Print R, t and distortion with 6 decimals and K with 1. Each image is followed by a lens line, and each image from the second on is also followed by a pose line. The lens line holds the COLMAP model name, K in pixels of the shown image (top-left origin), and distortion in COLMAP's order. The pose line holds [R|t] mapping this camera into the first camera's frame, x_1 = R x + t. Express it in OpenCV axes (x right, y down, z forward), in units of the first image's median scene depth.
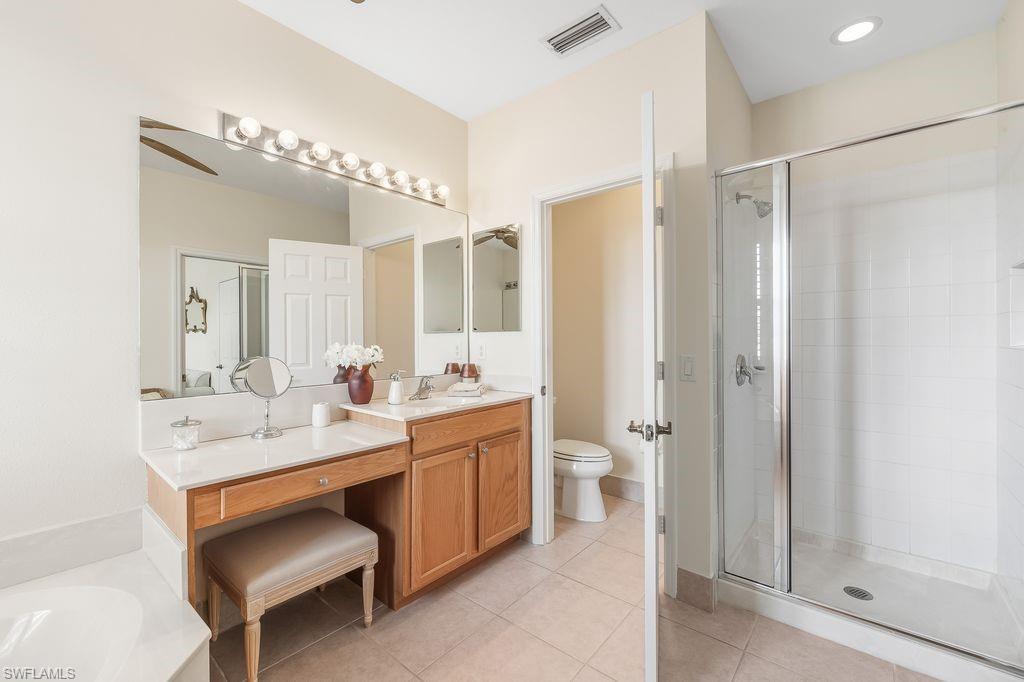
lens RADIAL K [[425.1, 0, 511.7], [0, 425.1, 338.7], [0, 0, 1]] dist [-0.001273, 0.000183]
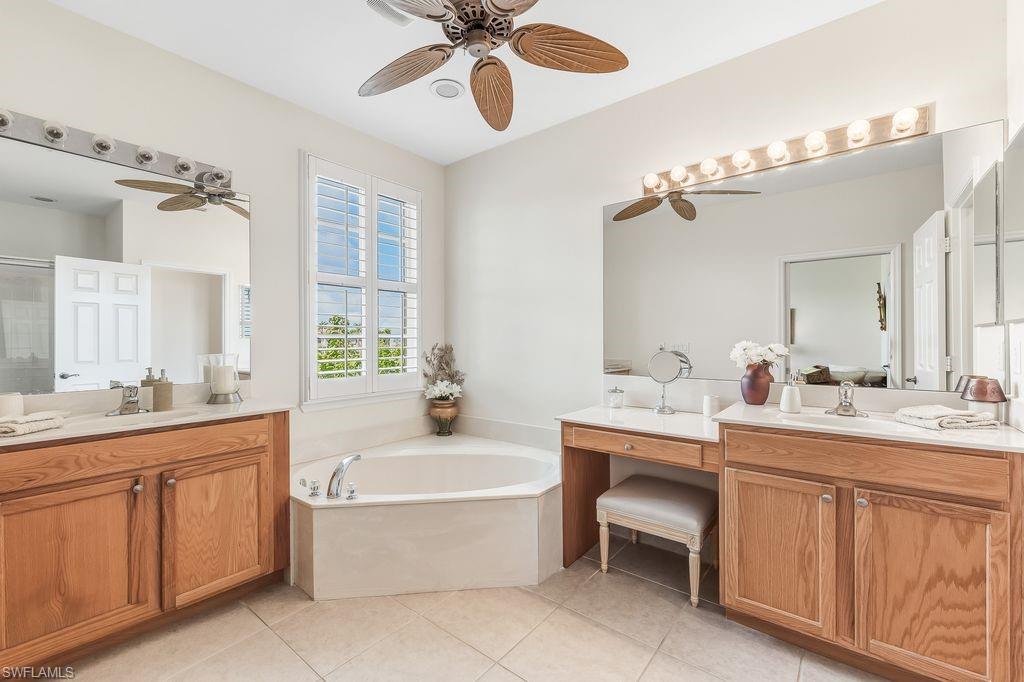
lens RADIAL K [[425.1, 0, 511.7], [0, 425.1, 340.6], [0, 0, 1]] dist [-0.001273, 0.000183]
pose [[0.027869, 0.002553, -0.999608, 0.624549], [0.002380, 0.999994, 0.002620, 0.004960], [0.999609, -0.002452, 0.027863, 0.449105]]
